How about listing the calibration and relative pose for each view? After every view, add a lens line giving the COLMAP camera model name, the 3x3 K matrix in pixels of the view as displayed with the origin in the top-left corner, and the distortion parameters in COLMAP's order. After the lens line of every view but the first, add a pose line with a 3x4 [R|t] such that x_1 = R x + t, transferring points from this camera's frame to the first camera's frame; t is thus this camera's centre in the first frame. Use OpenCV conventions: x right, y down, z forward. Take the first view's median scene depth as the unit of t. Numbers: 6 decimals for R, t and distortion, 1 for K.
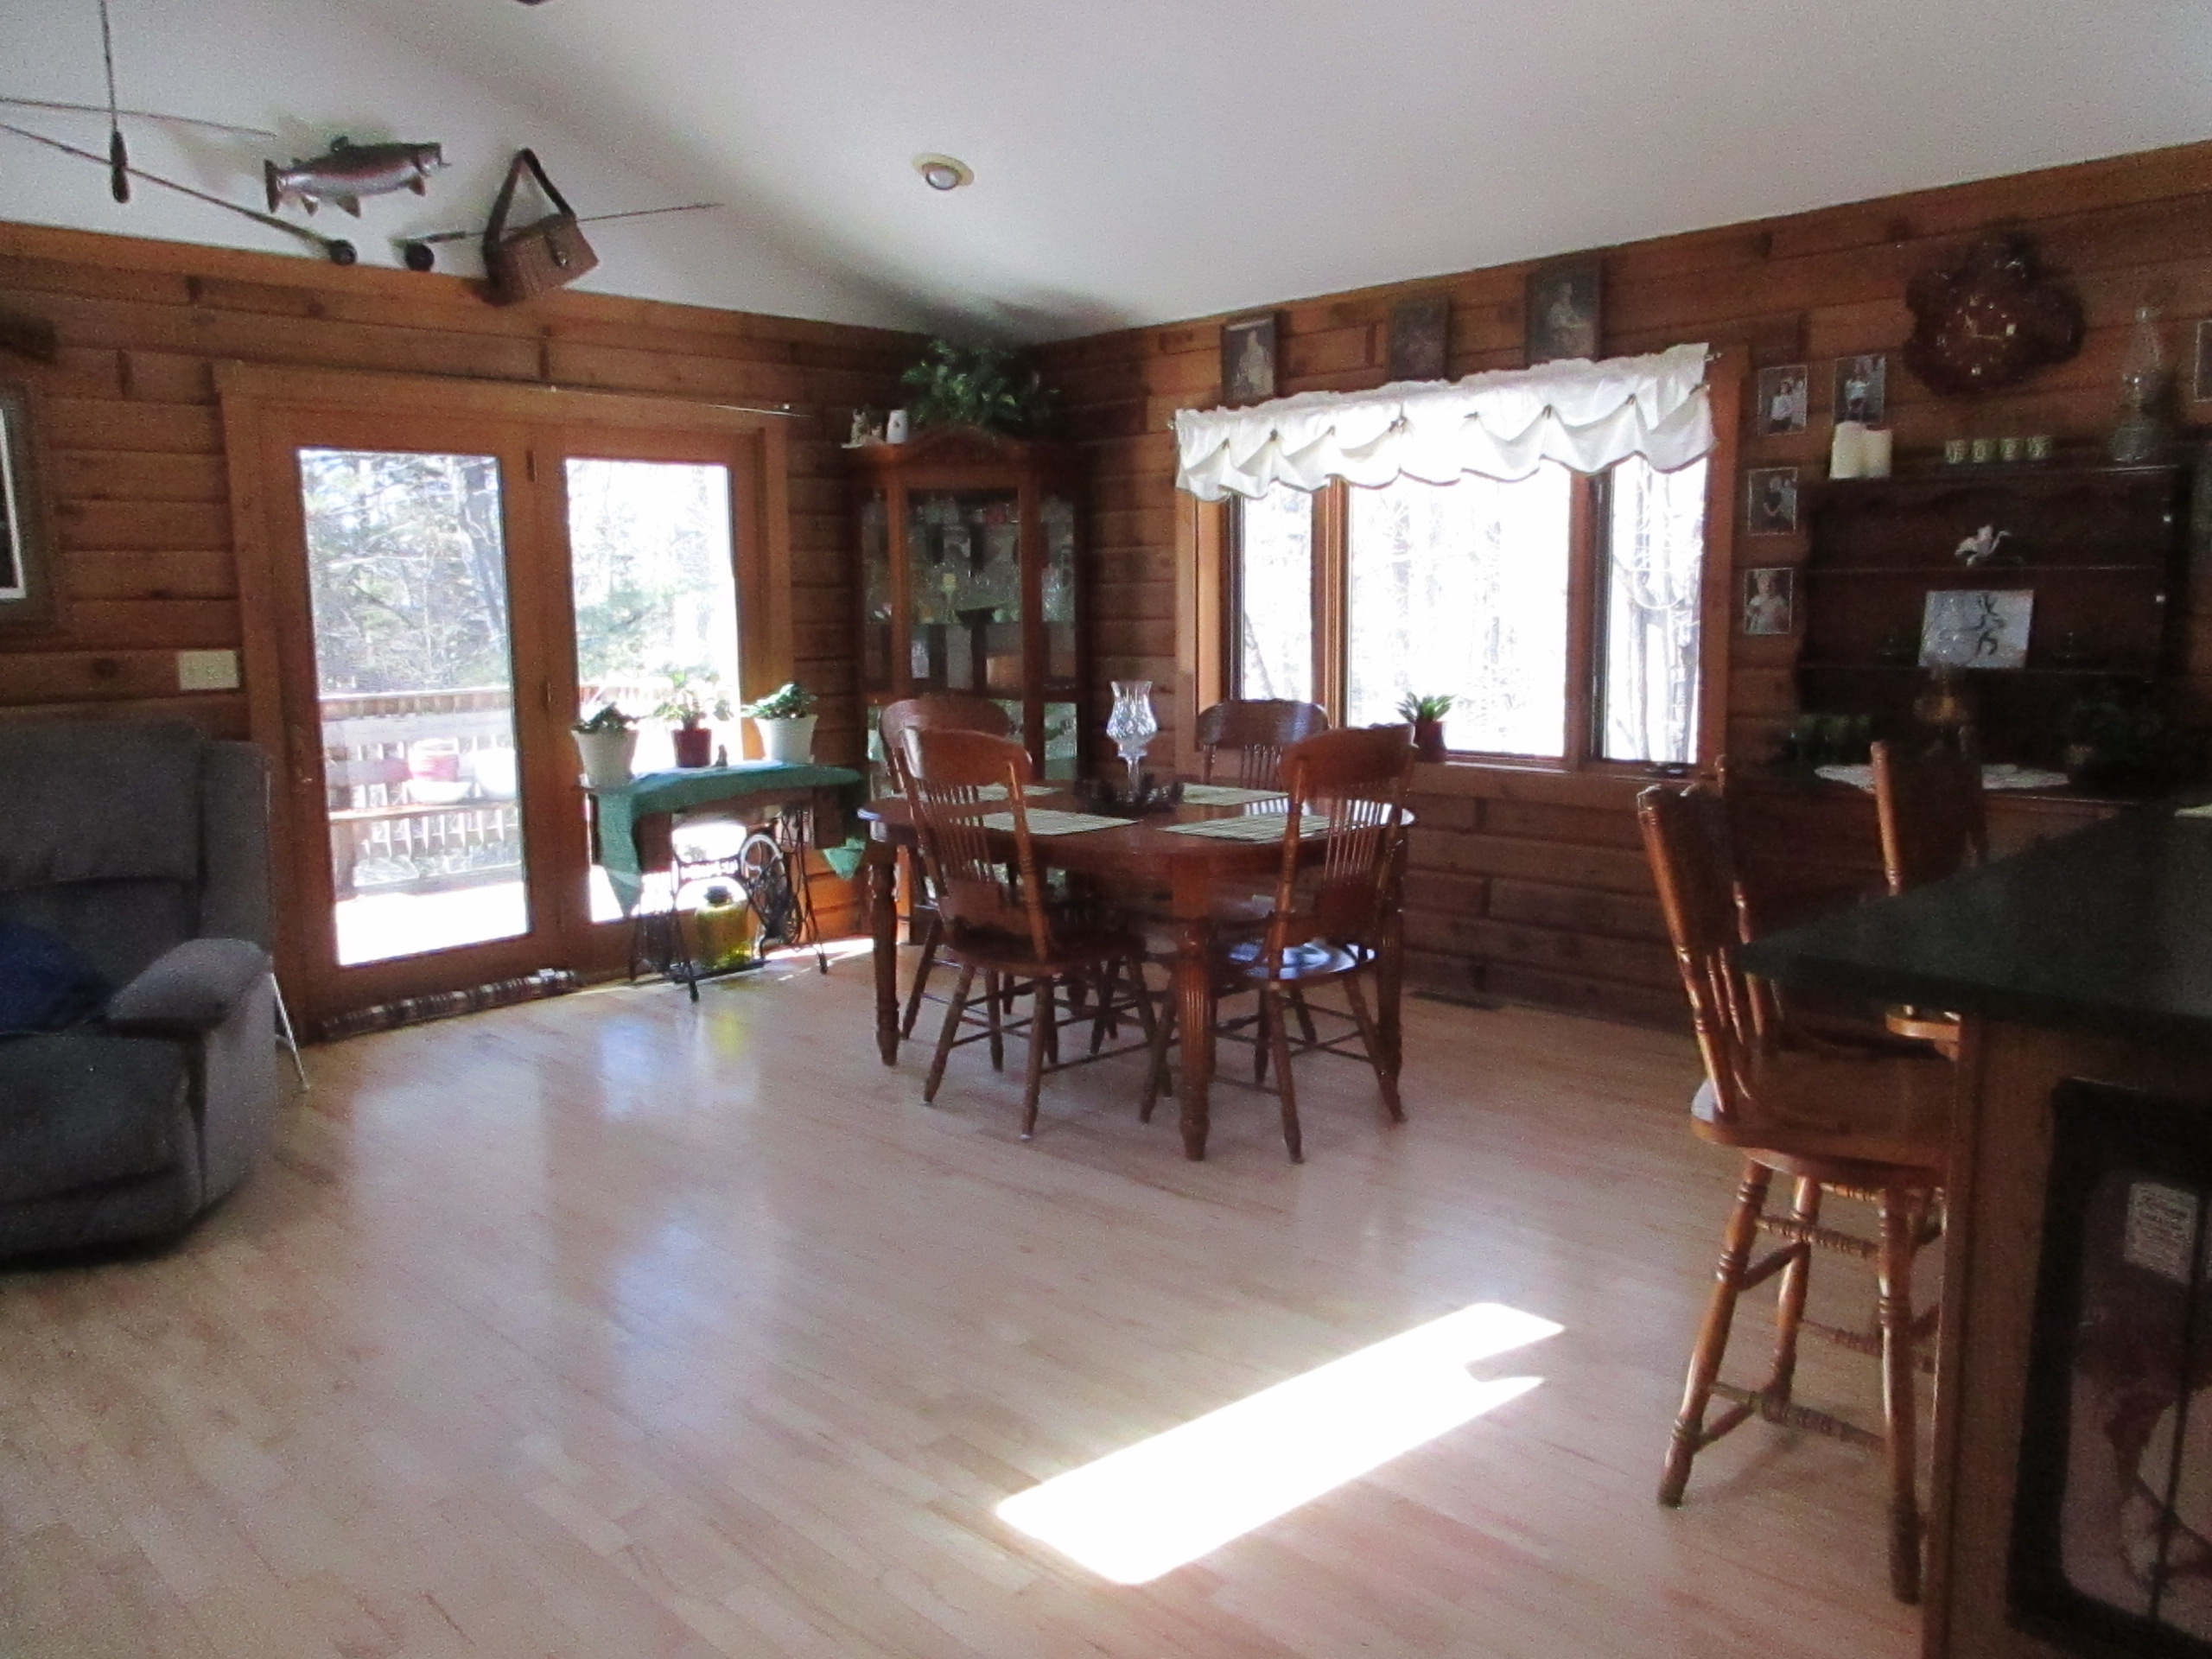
lens RADIAL K [[1642.8, 0, 1110.2], [0, 1642.8, 824.6], [0, 0, 1]] dist [-0.005871, 0.008340]
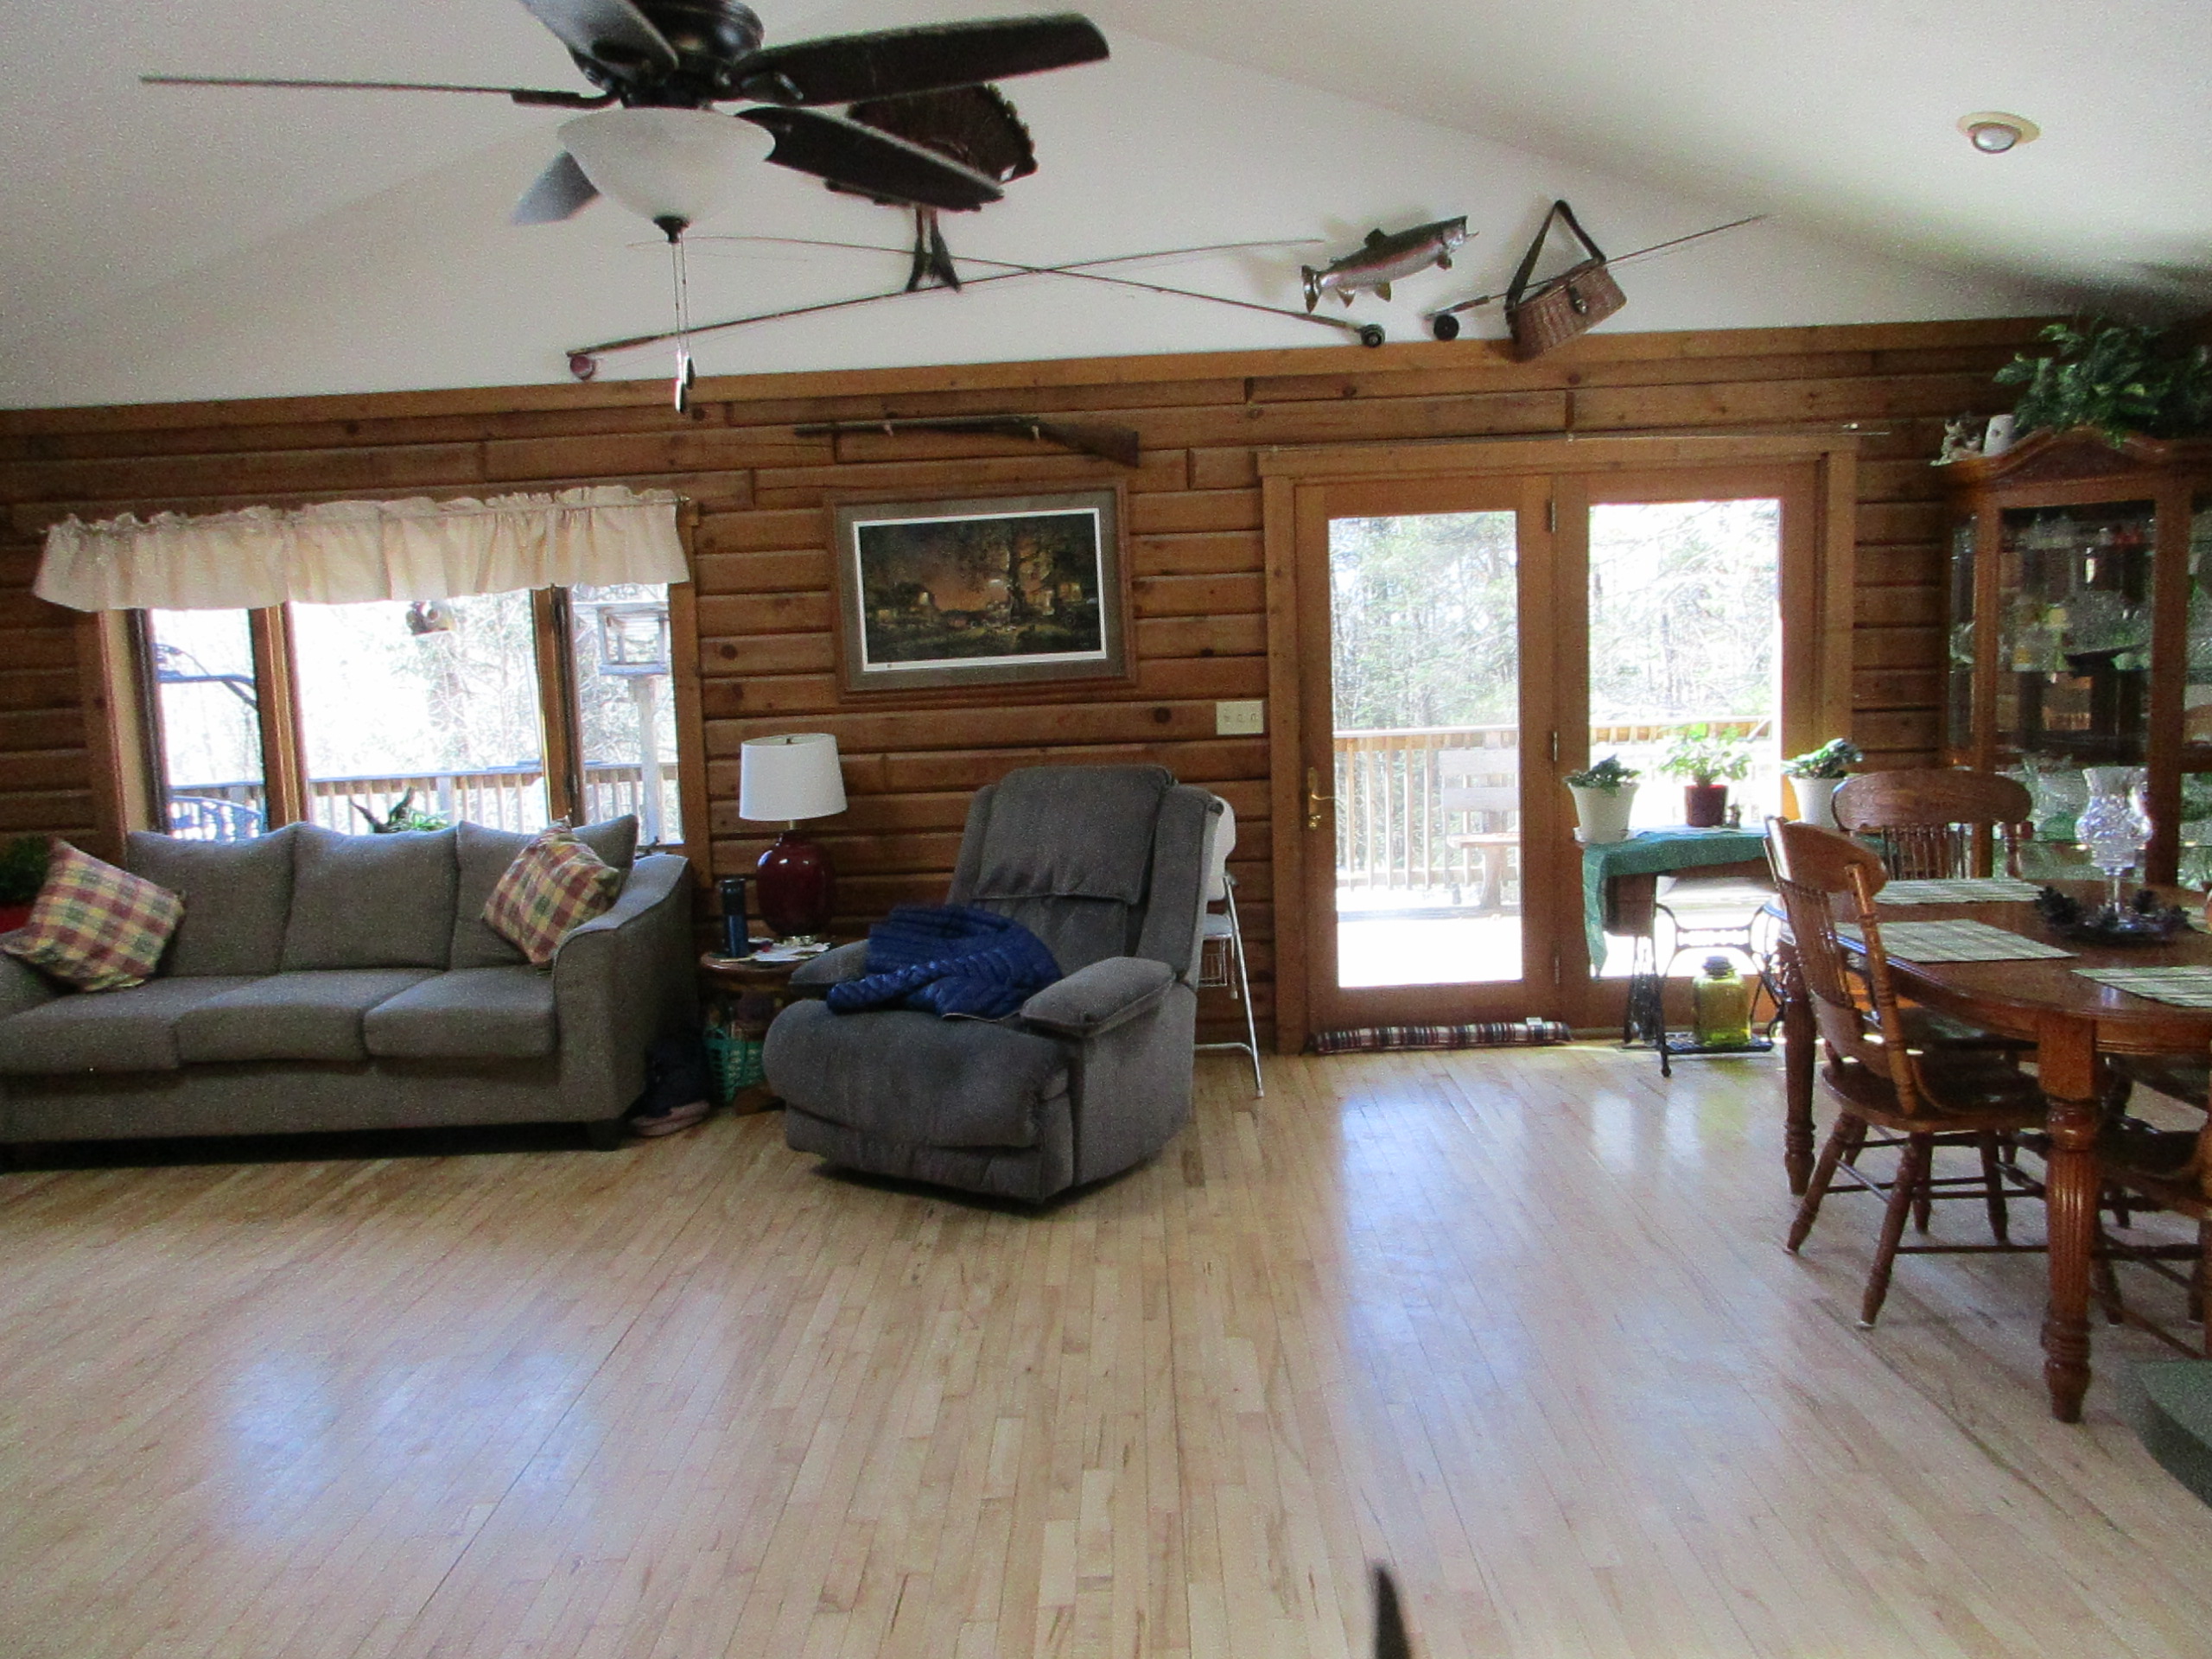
lens RADIAL K [[1648.9, 0, 1102.2], [0, 1648.9, 818.5], [0, 0, 1]] dist [0.005413, -0.000618]
pose [[0.698077, 0.069071, -0.712684, 0.193733], [-0.075347, 0.996896, 0.022812, -0.038837], [0.712047, 0.037774, 0.701115, 0.111247]]
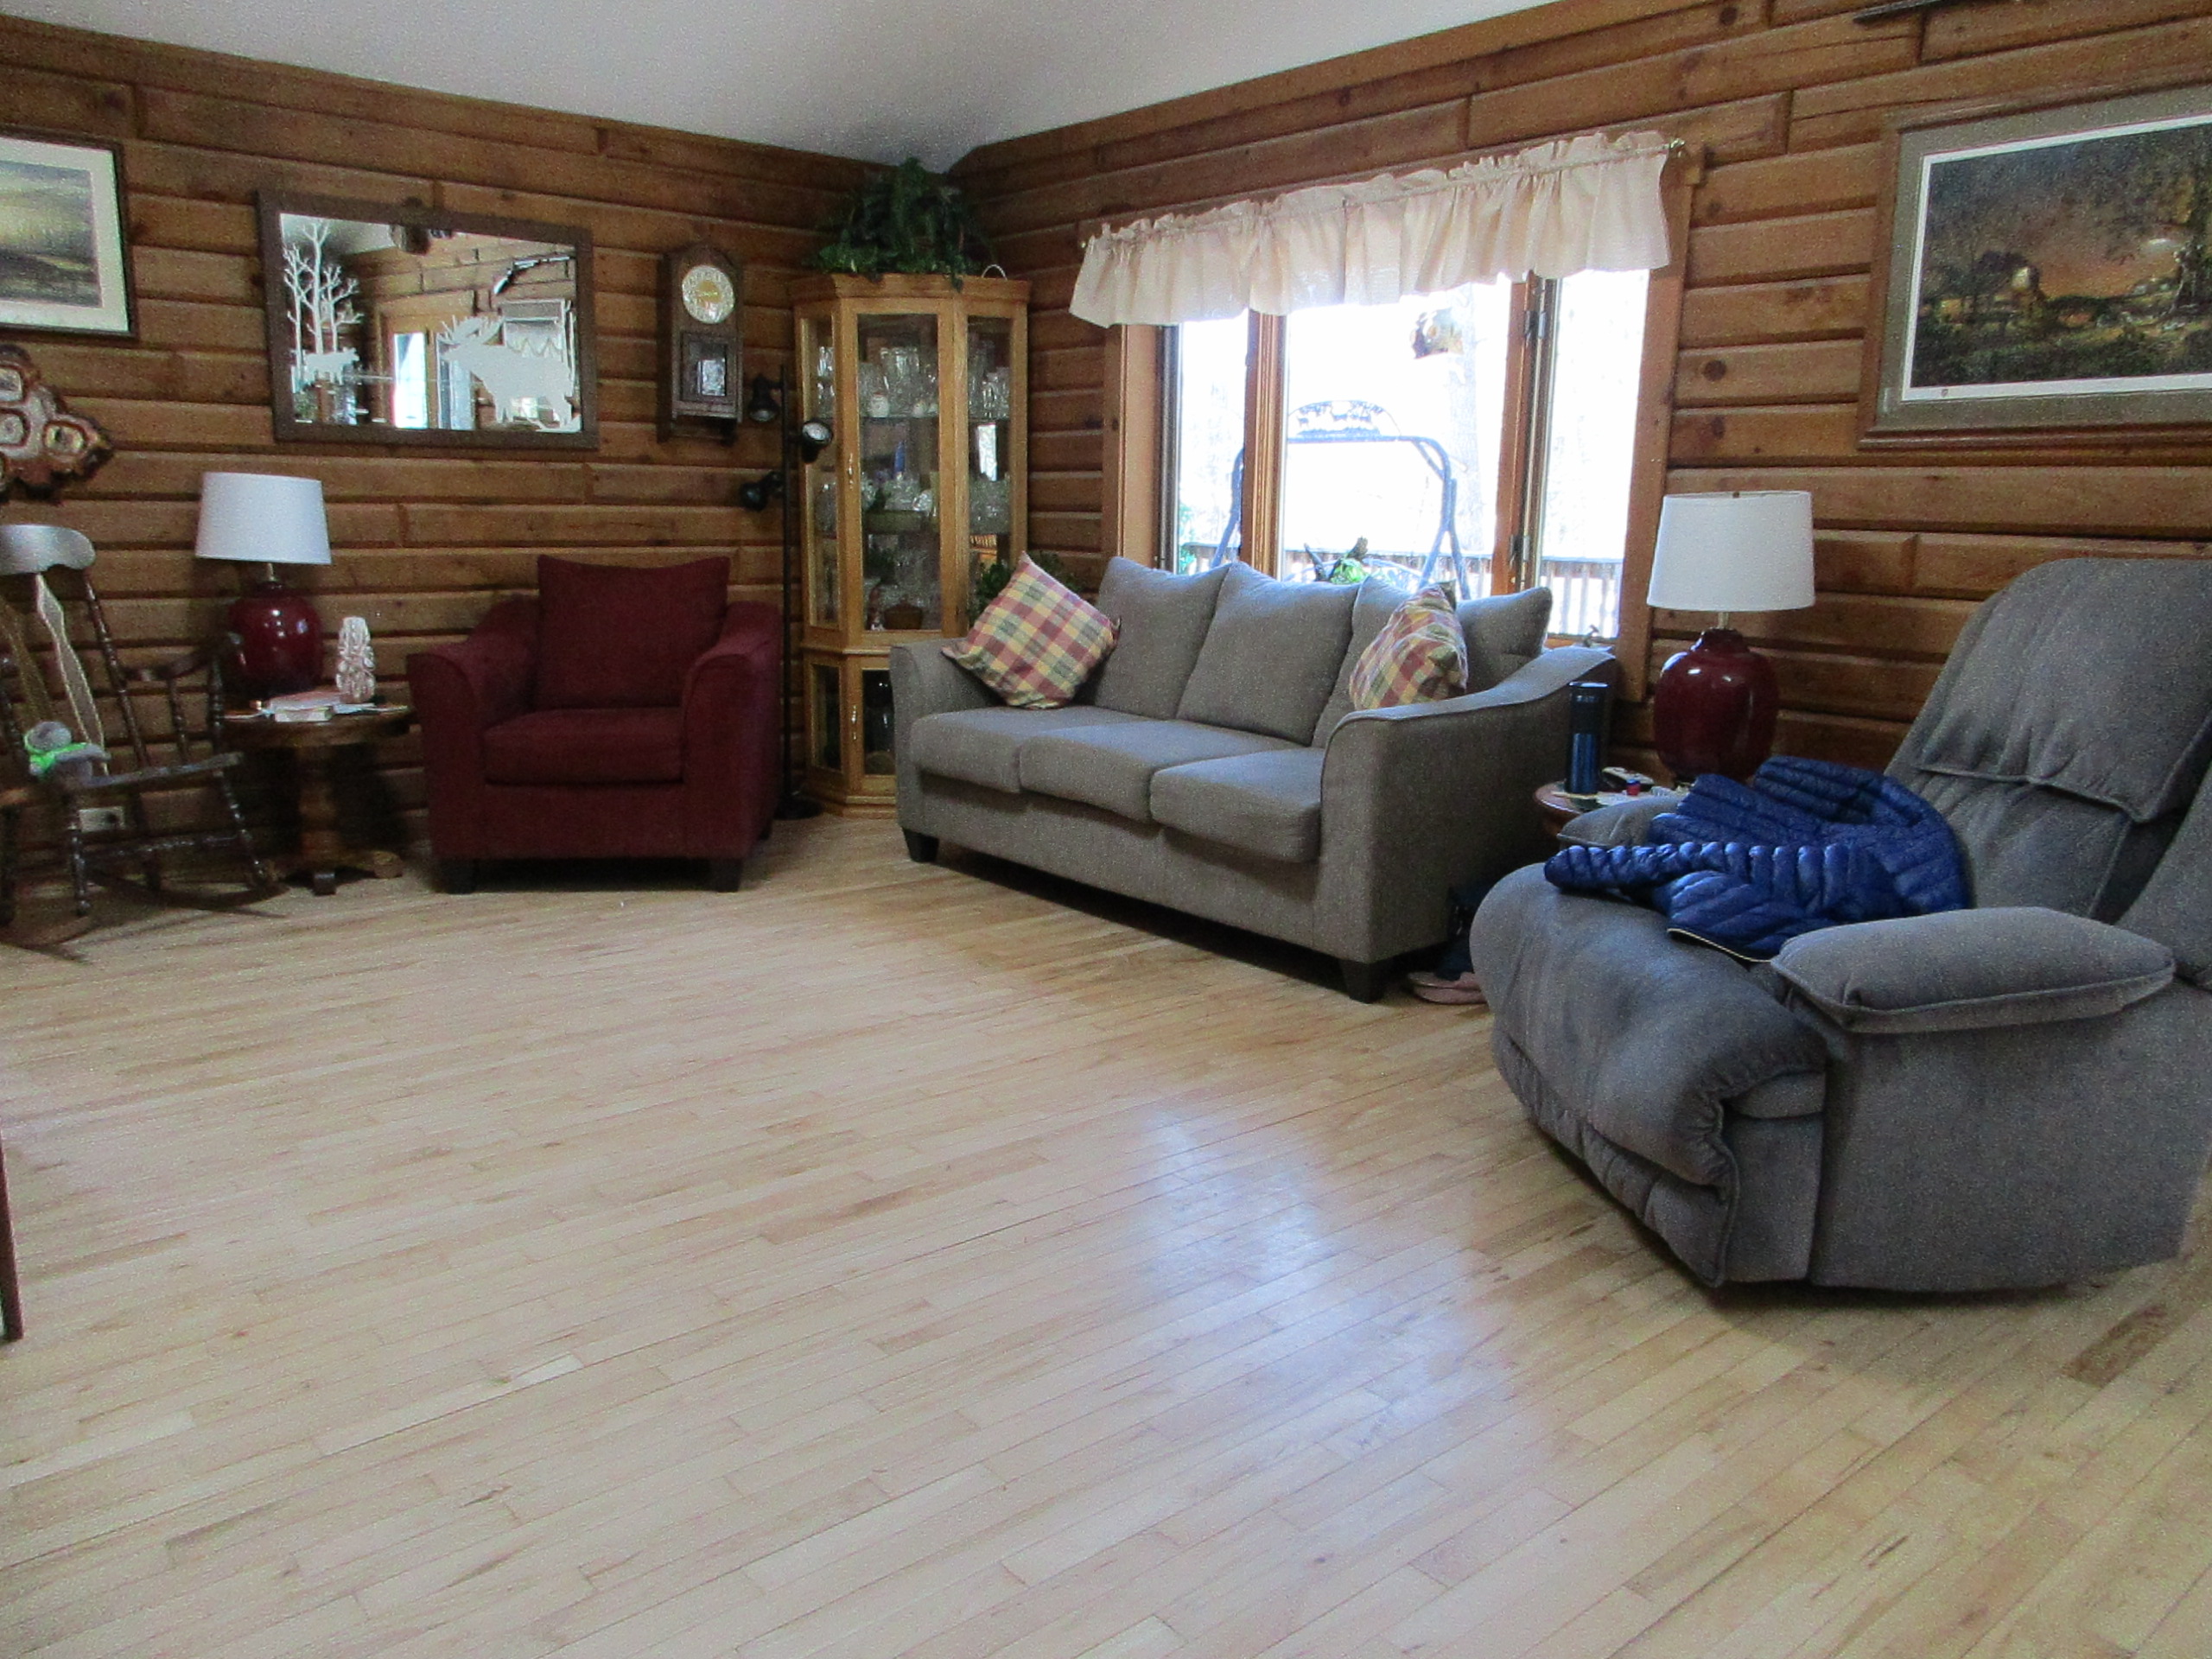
lens RADIAL K [[1648.9, 0, 1102.2], [0, 1648.9, 818.5], [0, 0, 1]] dist [0.005413, -0.000618]
pose [[-0.078253, 0.215220, -0.973425, 0.050536], [-0.154914, 0.961934, 0.225133, -0.033780], [0.984824, 0.168415, -0.041933, 0.475234]]
